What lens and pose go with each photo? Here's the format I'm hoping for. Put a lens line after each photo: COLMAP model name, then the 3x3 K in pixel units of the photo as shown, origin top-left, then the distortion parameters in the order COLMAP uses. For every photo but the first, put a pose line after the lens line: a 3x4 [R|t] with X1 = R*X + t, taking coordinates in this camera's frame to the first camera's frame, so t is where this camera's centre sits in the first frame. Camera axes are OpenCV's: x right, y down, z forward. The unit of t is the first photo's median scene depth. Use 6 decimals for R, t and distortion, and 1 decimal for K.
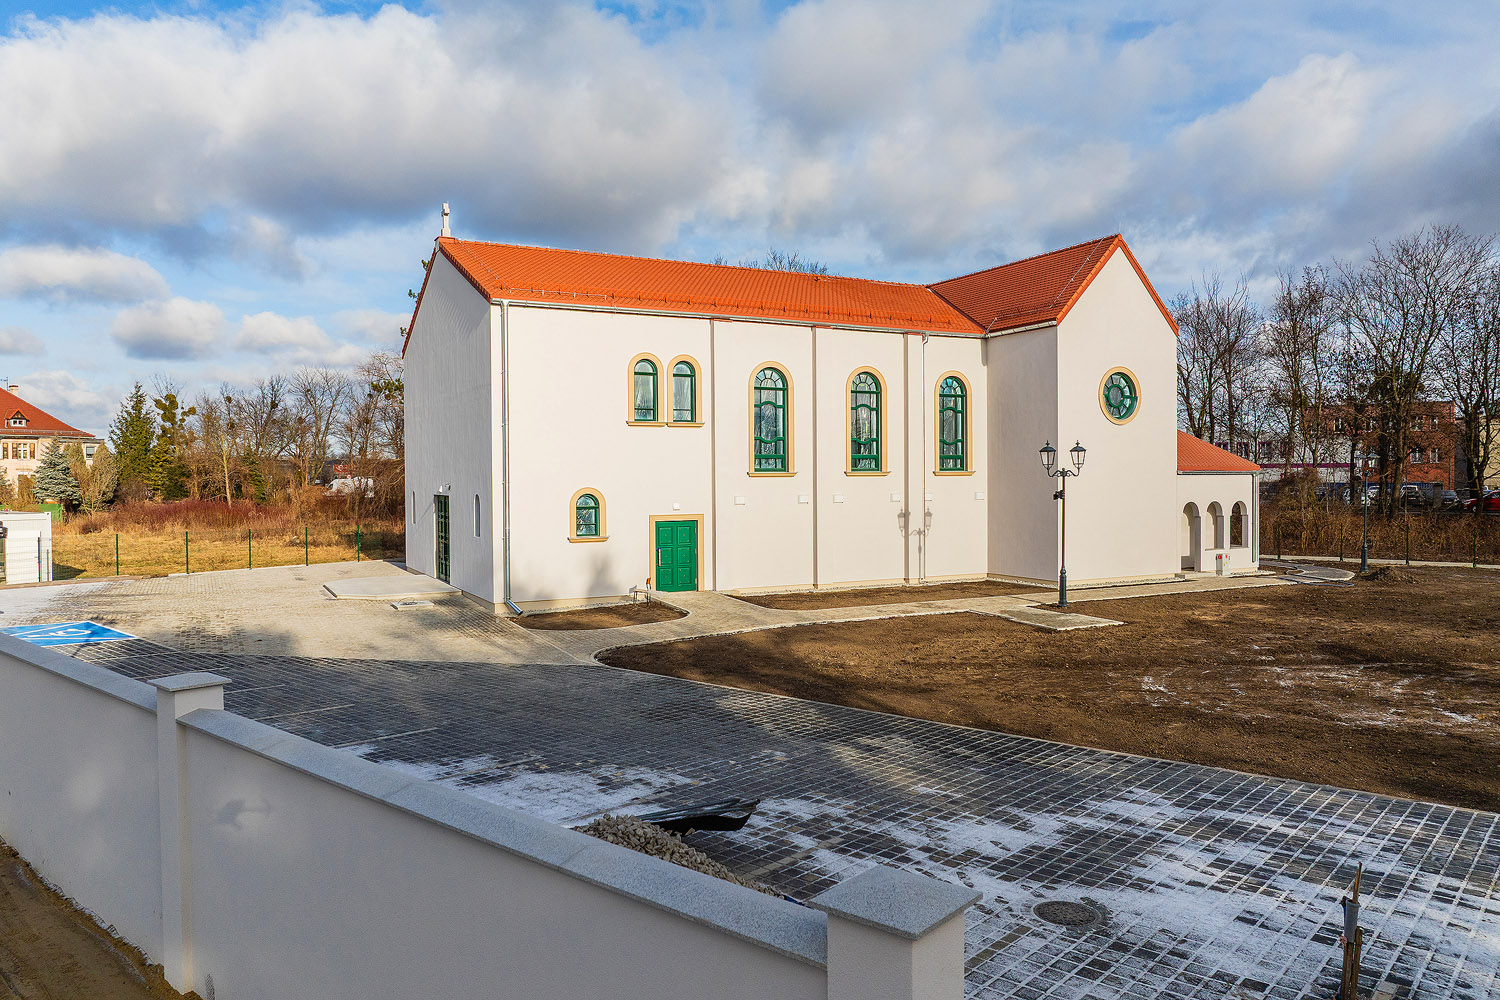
lens RADIAL K [[1049.6, 0, 750.0], [0, 1049.6, 500.0], [0, 0, 1]] dist [-0.033435, -0.000590]
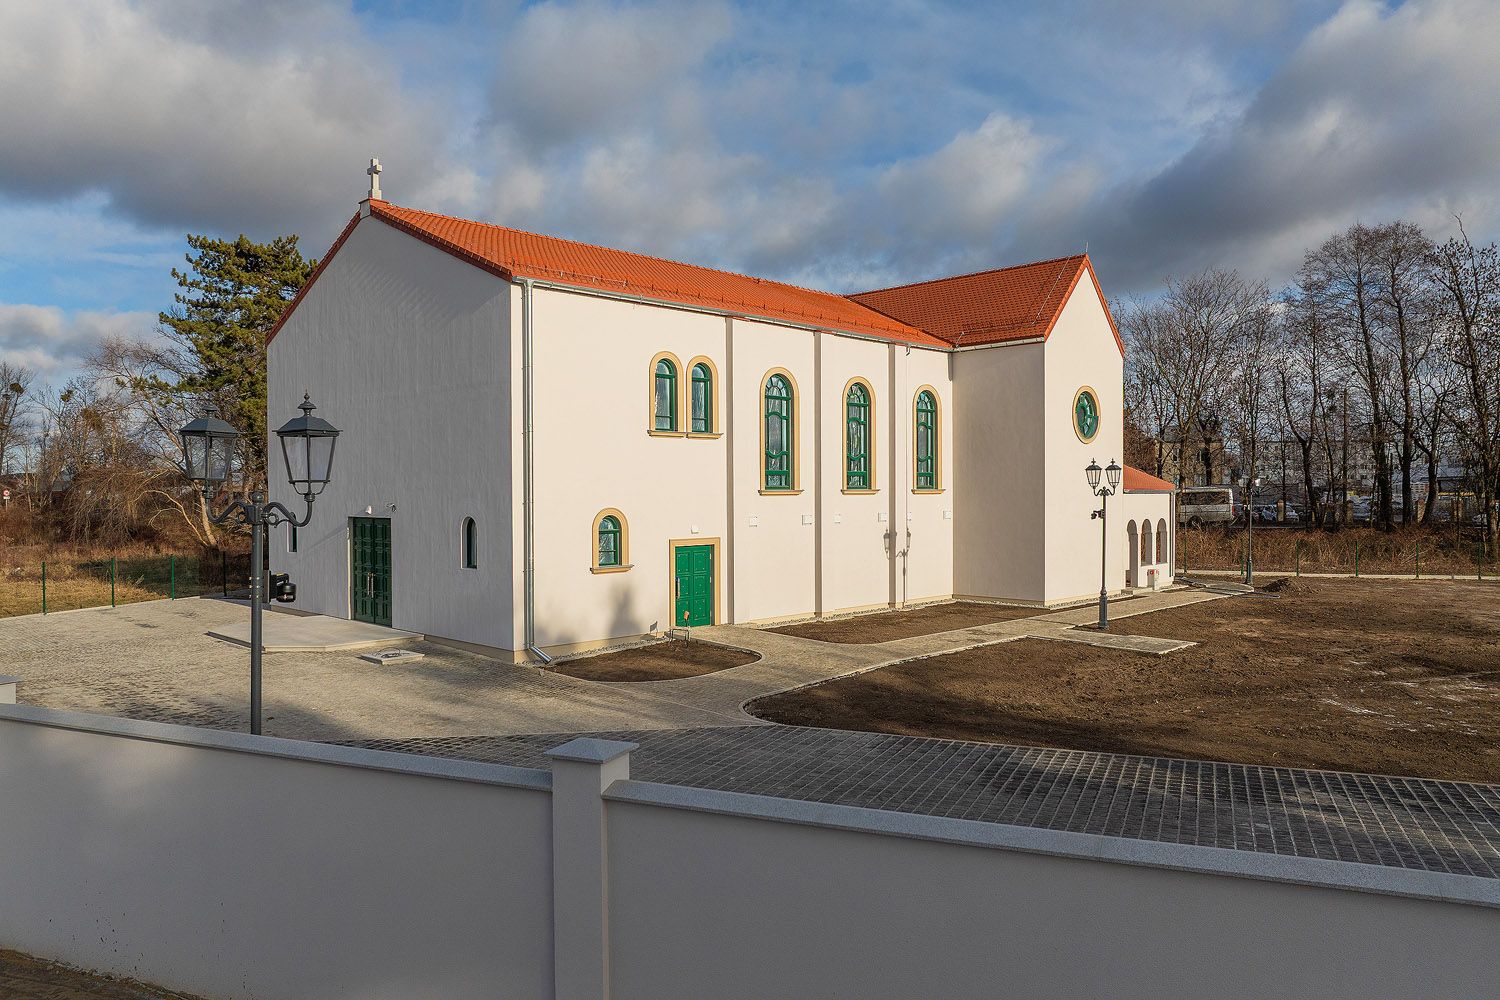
lens RADIAL K [[1049.6, 0, 750.0], [0, 1049.6, 500.0], [0, 0, 1]] dist [-0.033435, -0.000590]
pose [[0.952245, -0.000306, 0.305334, -0.270053], [0.005326, 0.999864, -0.015609, -0.003724], [-0.305287, 0.016490, 0.952117, 0.143564]]
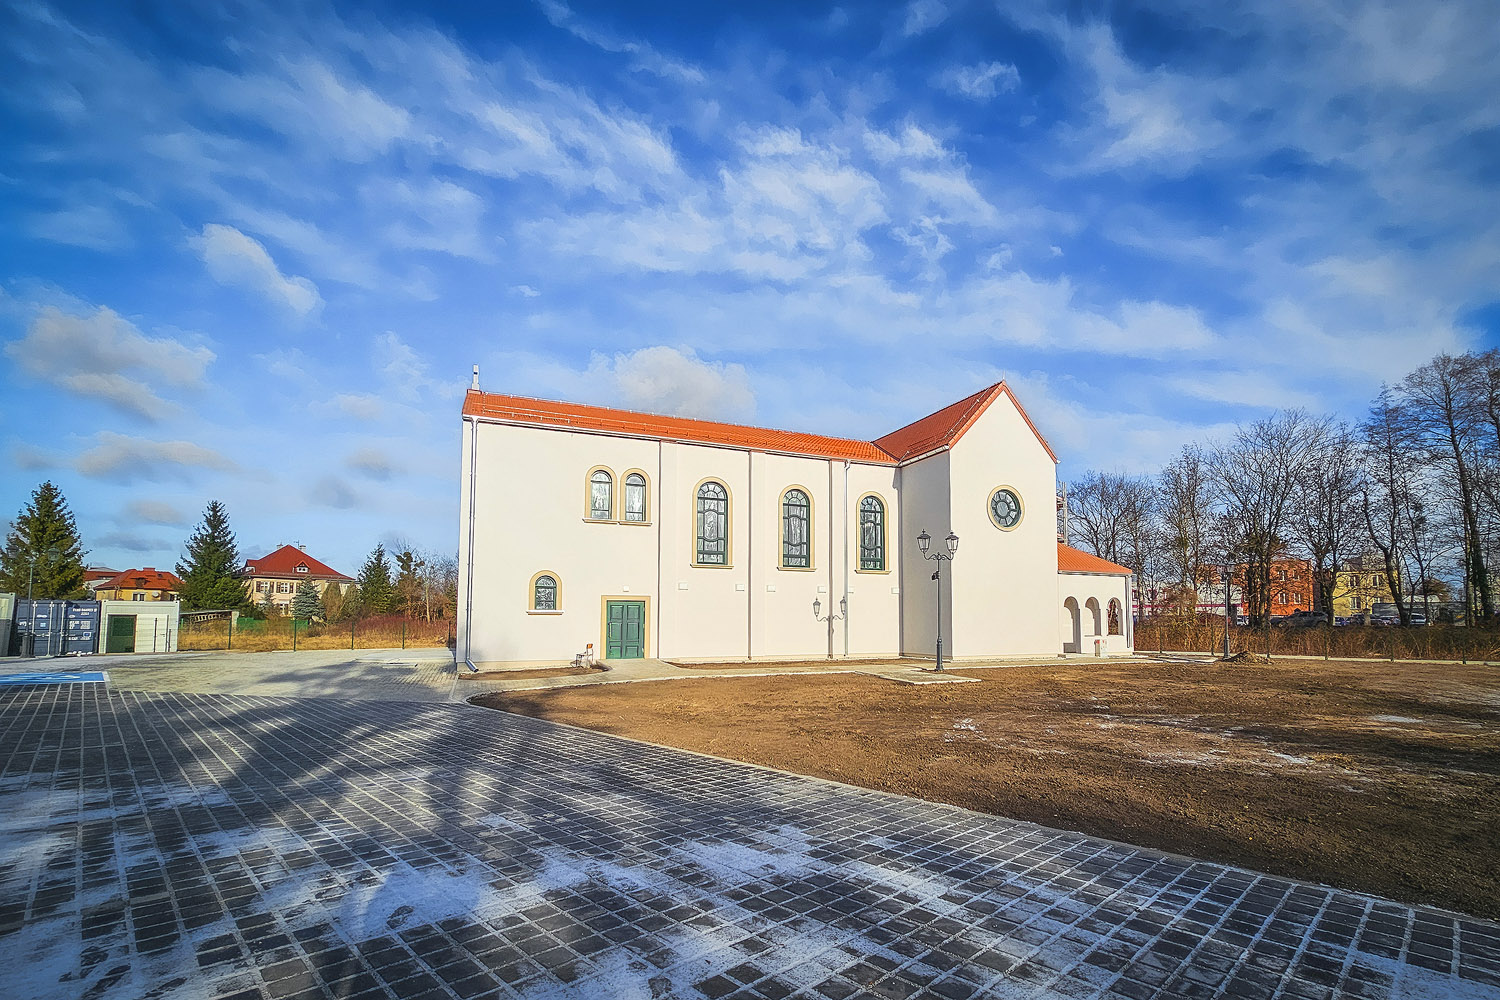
lens RADIAL K [[681.3, 0, 794.0], [0, 681.3, 585.2], [0, 0, 1]] dist [-0.000587, -0.000427]
pose [[0.998431, 0.004888, -0.055787, 0.155320], [-0.009345, 0.996758, -0.079911, 0.057965], [0.055216, 0.080307, 0.995240, 0.204094]]
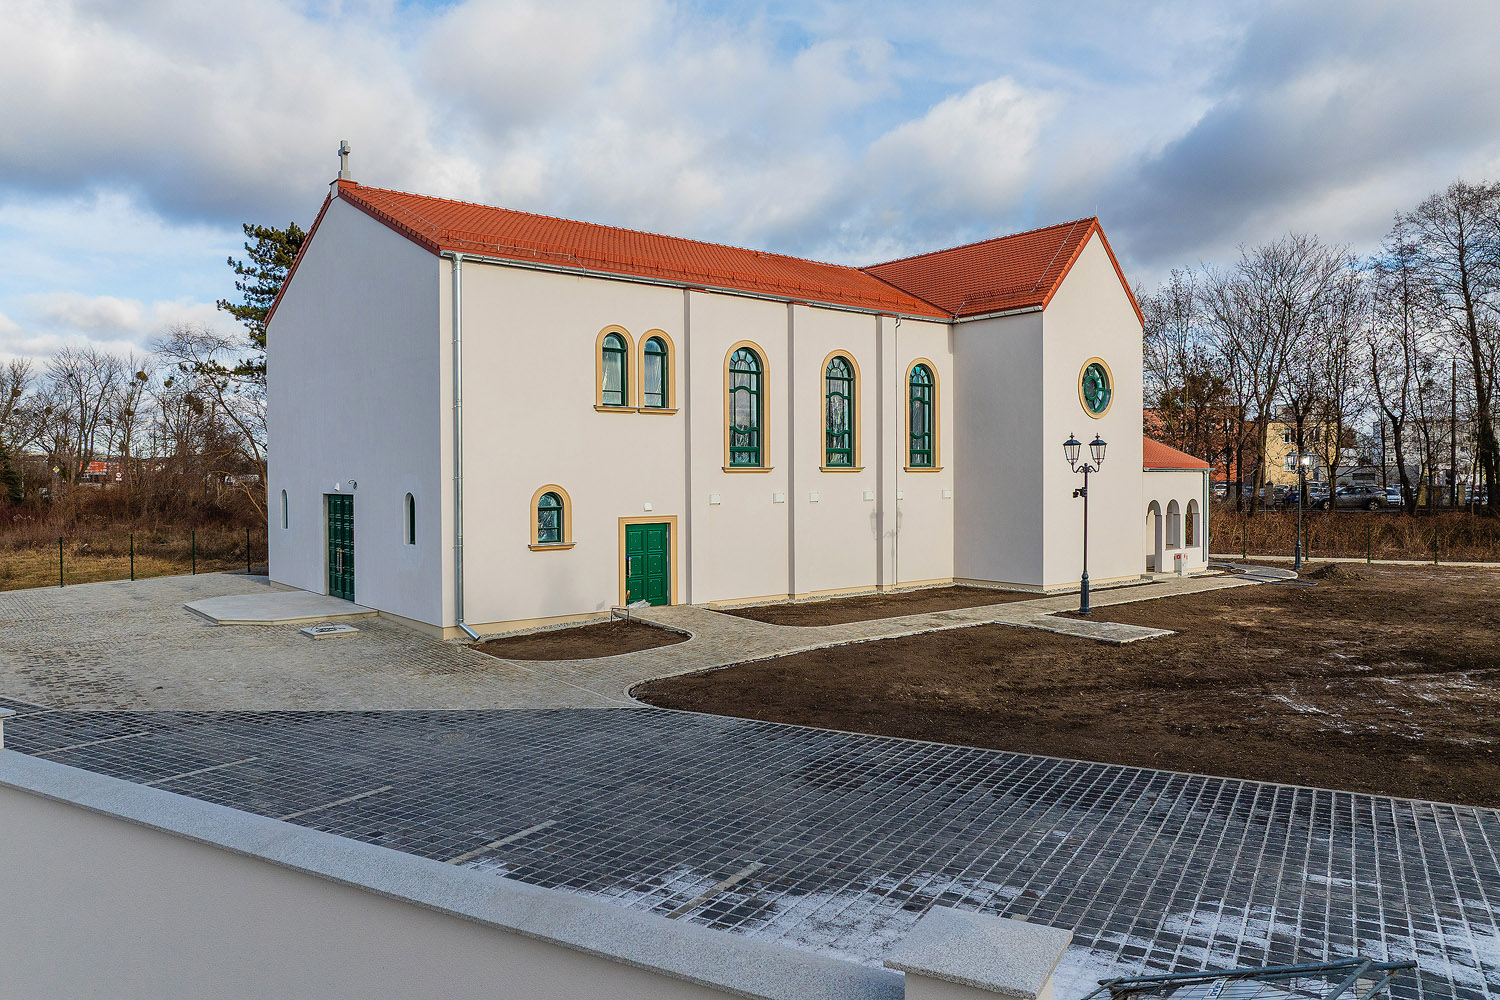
lens RADIAL K [[1056.8, 0, 747.8], [0, 1056.8, 484.7], [0, 0, 1]] dist [-0.035507, 0.004109]
pose [[0.980112, 0.000537, 0.198442, -0.148282], [0.002483, 0.999885, -0.014969, 0.001383], [-0.198427, 0.015164, 0.979998, 0.132381]]
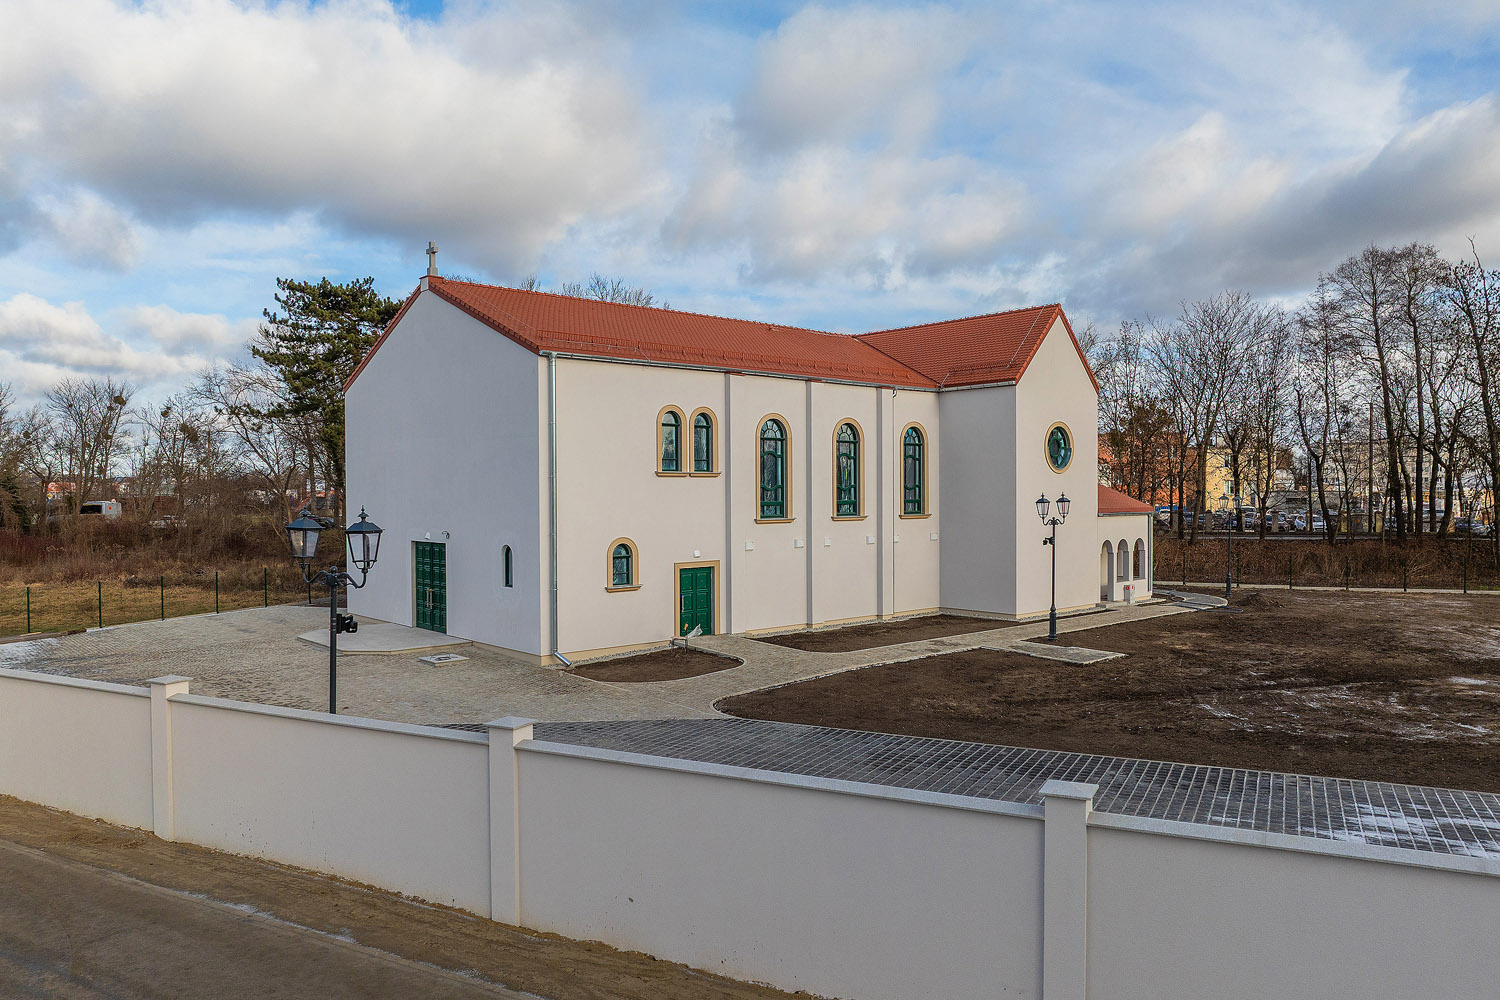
lens RADIAL K [[1049.6, 0, 750.0], [0, 1049.6, 500.0], [0, 0, 1]] dist [-0.033435, -0.000590]
pose [[0.970468, -0.000443, 0.241229, -0.247579], [0.004238, 0.999875, -0.015211, -0.028204], [-0.241192, 0.015784, 0.970349, -0.013231]]
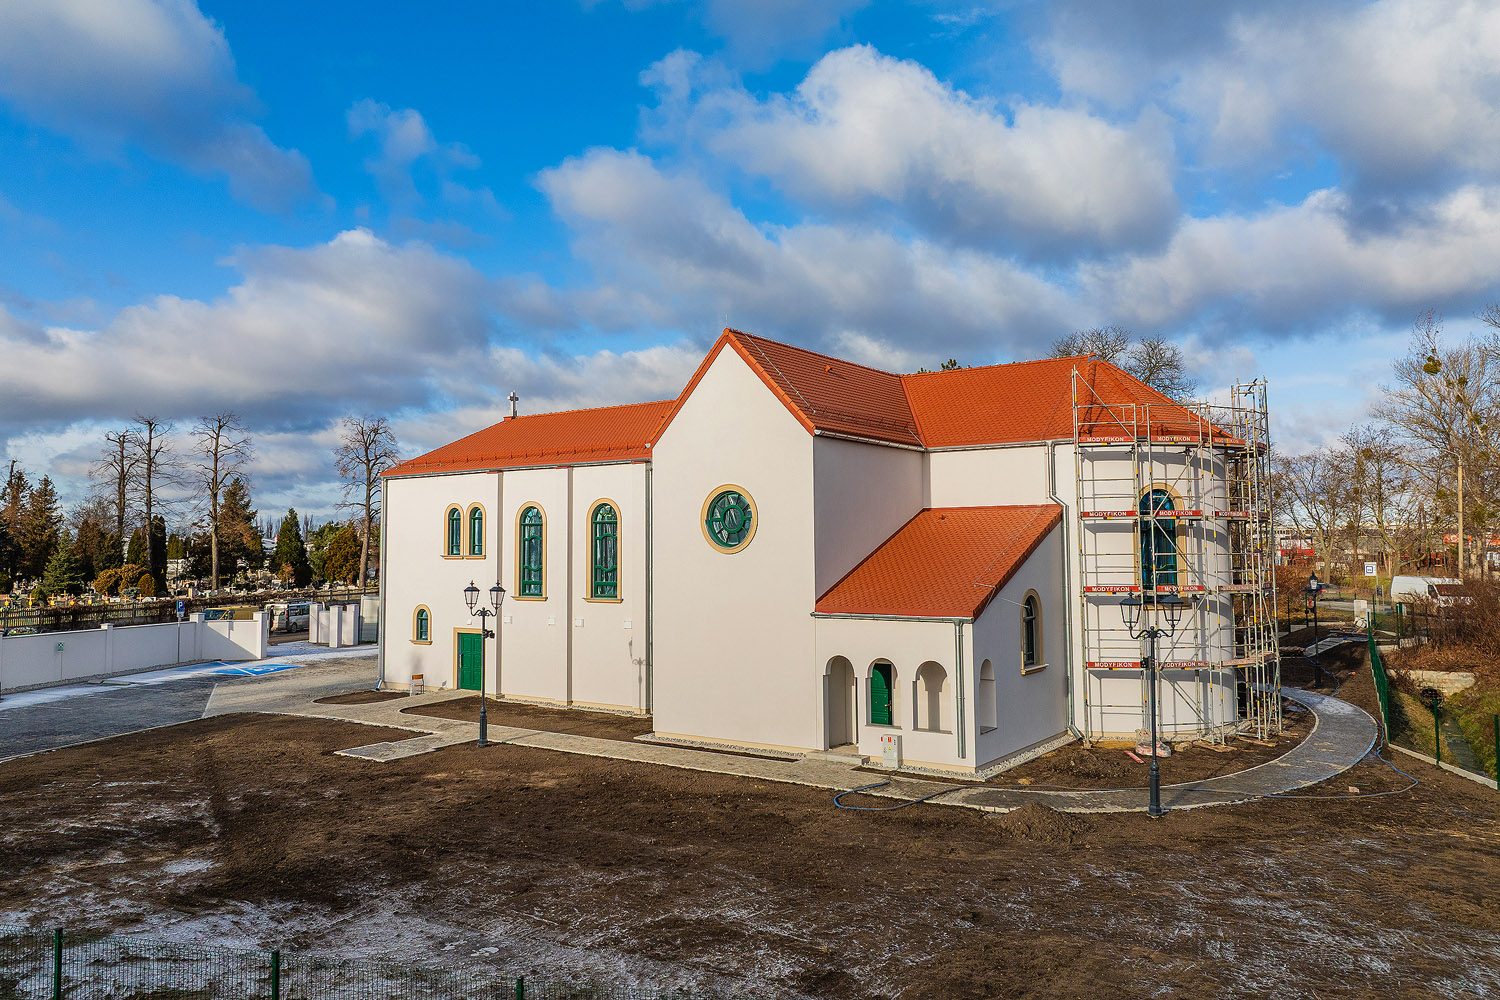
lens RADIAL K [[1091.5, 0, 745.7], [0, 1091.5, 476.1], [0, 0, 1]] dist [-0.040939, 0.006788]
pose [[0.465233, -0.058601, -0.883246, 1.160652], [-0.017411, 0.997007, -0.075319, -0.070427], [0.885017, 0.050419, 0.462821, 0.623732]]
